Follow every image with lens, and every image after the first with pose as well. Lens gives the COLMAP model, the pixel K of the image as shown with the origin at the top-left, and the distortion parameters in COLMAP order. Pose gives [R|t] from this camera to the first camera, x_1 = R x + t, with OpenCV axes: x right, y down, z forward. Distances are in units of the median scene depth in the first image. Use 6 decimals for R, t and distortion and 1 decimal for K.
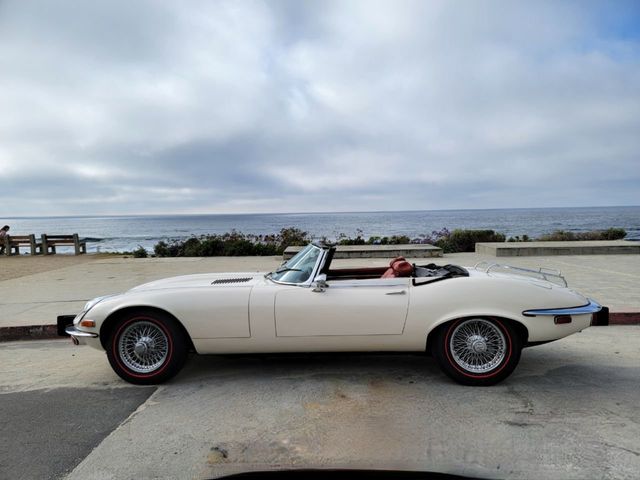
lens RADIAL K [[440.1, 0, 324.7], [0, 440.1, 249.6], [0, 0, 1]] dist [0.095418, -0.084277]
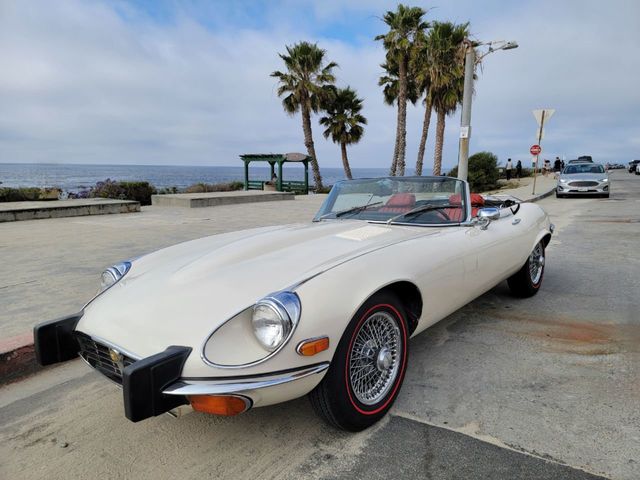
lens RADIAL K [[442.2, 0, 319.1], [0, 442.2, 246.1], [0, 0, 1]] dist [0.083708, -0.072115]
pose [[0.579548, -0.121033, 0.805900, -0.212461], [0.050889, 0.992355, 0.112440, 0.003089], [-0.813348, -0.024152, 0.581276, 0.178798]]
